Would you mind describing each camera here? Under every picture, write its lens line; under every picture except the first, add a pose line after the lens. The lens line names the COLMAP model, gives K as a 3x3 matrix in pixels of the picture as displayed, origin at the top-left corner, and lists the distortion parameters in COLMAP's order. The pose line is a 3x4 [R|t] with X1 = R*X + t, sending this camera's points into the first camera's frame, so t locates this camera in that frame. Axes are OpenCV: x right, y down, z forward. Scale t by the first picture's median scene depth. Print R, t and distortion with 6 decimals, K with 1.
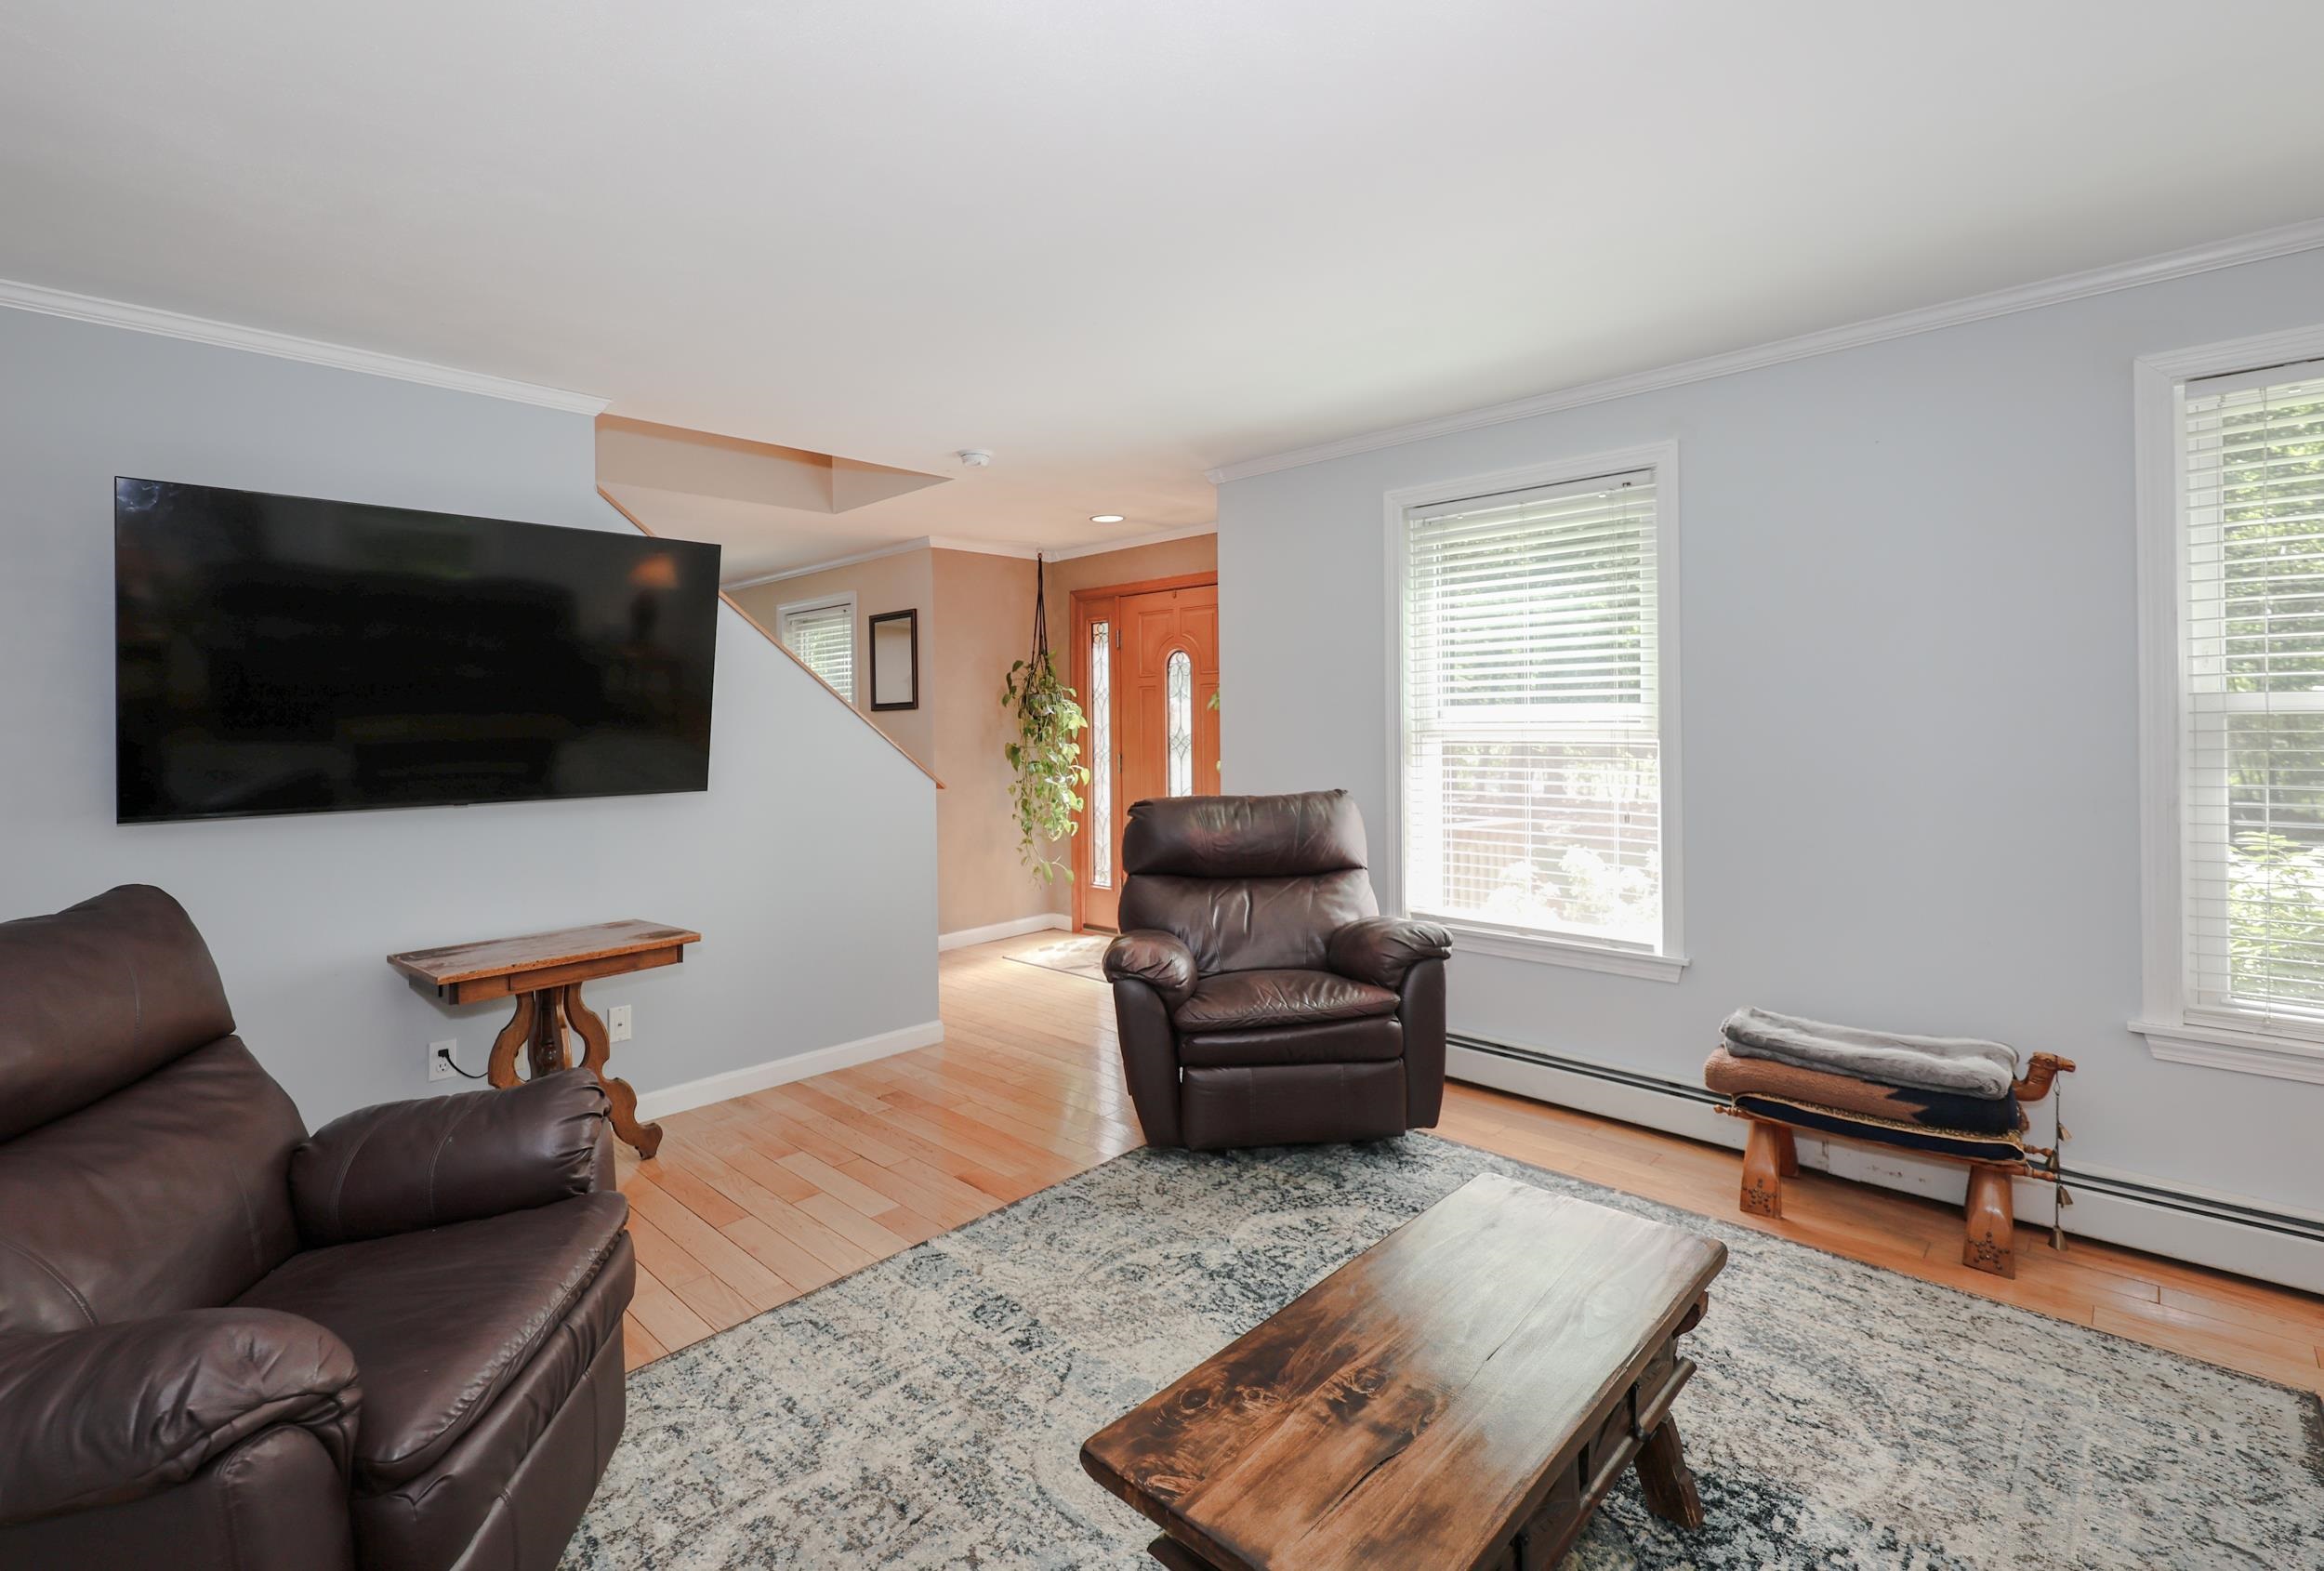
lens RADIAL K [[1062.9, 0, 1123.2], [0, 1062.9, 713.7], [0, 0, 1]] dist [0.004421, 0.000444]
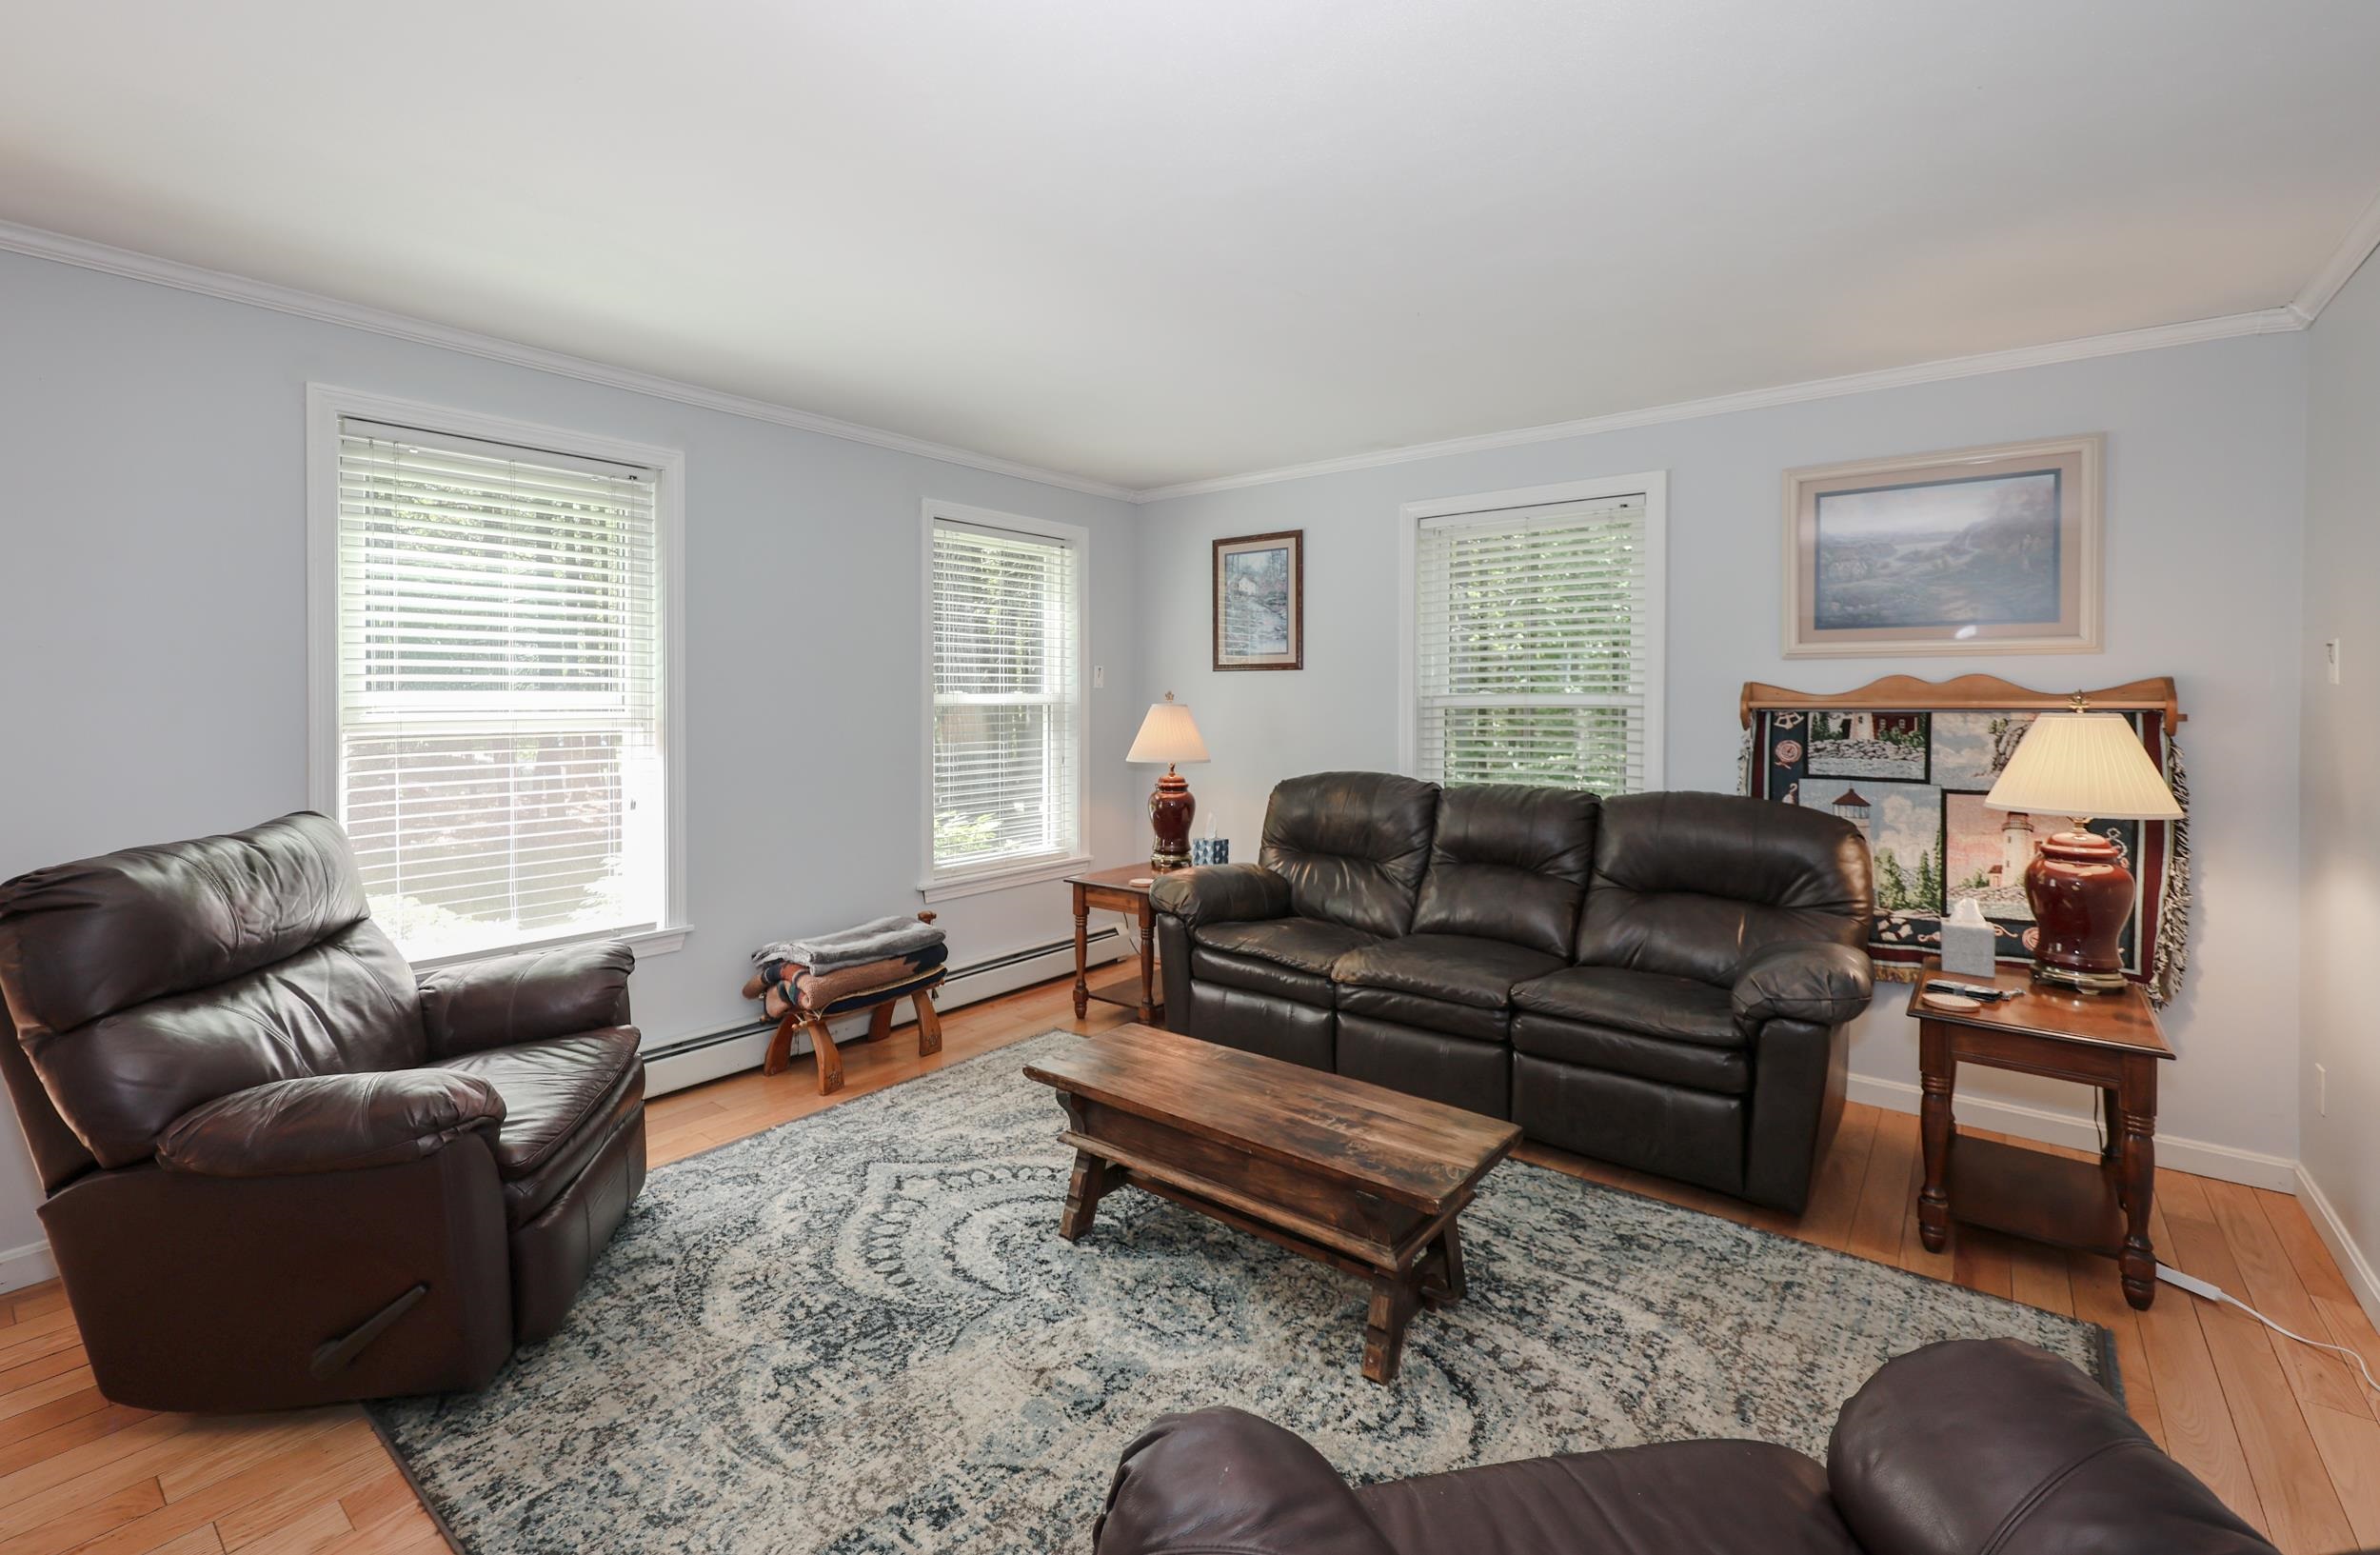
lens RADIAL K [[1036.0, 0, 1134.4], [0, 1036.0, 705.8], [0, 0, 1]] dist [0.004551, 0.000953]
pose [[-0.083490, 0.005819, 0.996492, -0.423691], [-0.002633, 0.999978, -0.006060, 0.006004], [-0.996505, -0.003130, -0.083473, 0.459076]]
